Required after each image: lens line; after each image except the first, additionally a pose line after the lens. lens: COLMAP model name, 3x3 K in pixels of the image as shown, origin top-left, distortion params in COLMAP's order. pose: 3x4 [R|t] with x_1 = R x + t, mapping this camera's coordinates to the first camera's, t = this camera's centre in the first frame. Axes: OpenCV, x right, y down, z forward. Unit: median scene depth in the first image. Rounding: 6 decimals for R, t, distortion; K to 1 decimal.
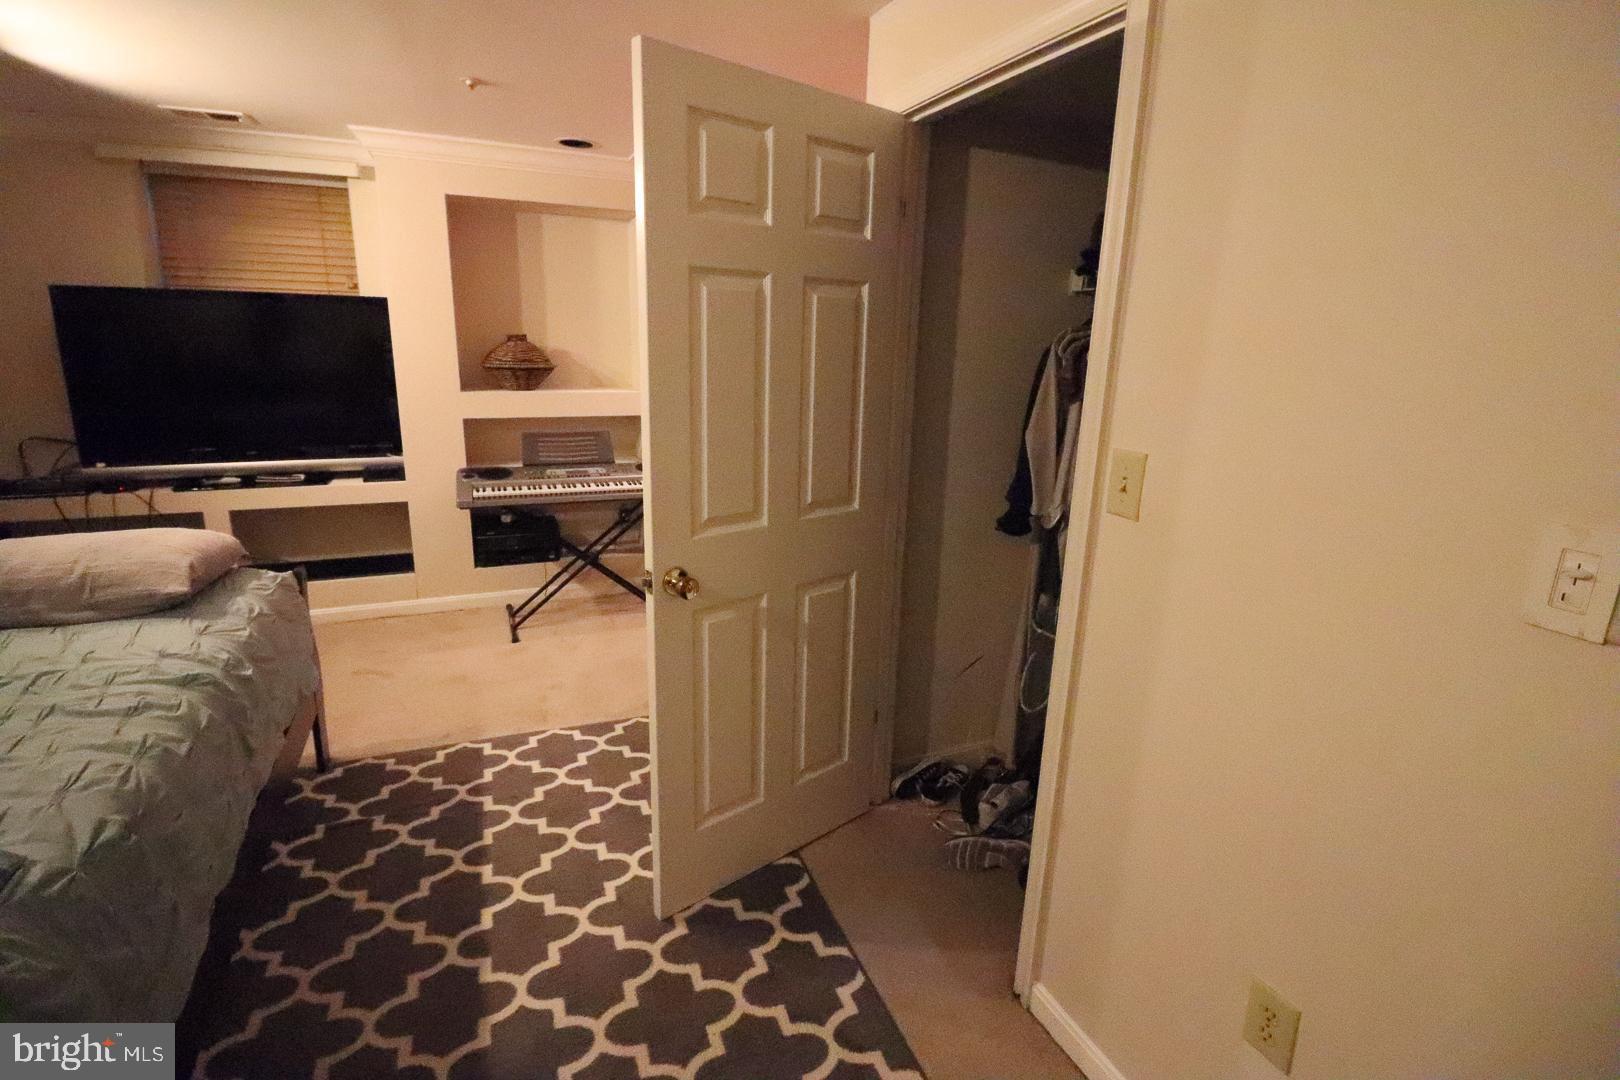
lens RADIAL K [[747.7, 0, 811.0], [0, 747.7, 520.2], [0, 0, 1]] dist [-0.004414, -0.010577]
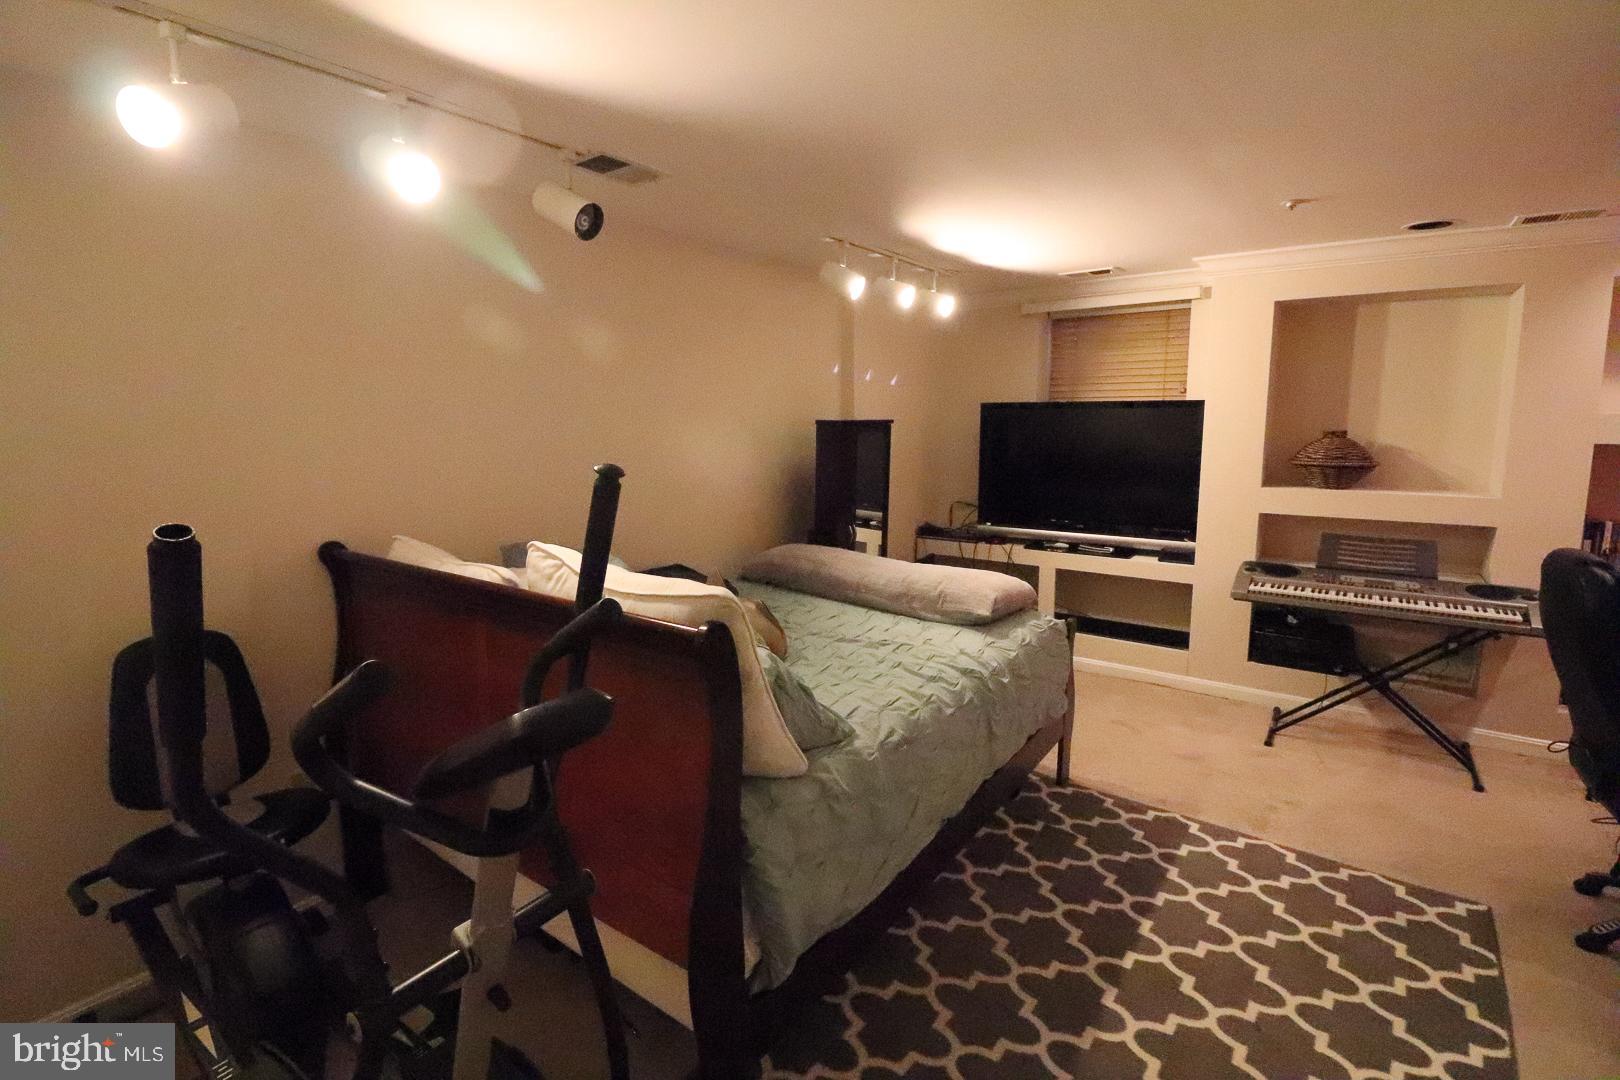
lens RADIAL K [[747.7, 0, 811.0], [0, 747.7, 520.2], [0, 0, 1]] dist [-0.004414, -0.010577]
pose [[0.501897, 0.087842, -0.860455, 0.123277], [-0.185412, 0.982630, -0.007836, -0.006374], [0.844820, 0.163472, 0.509466, -0.039235]]
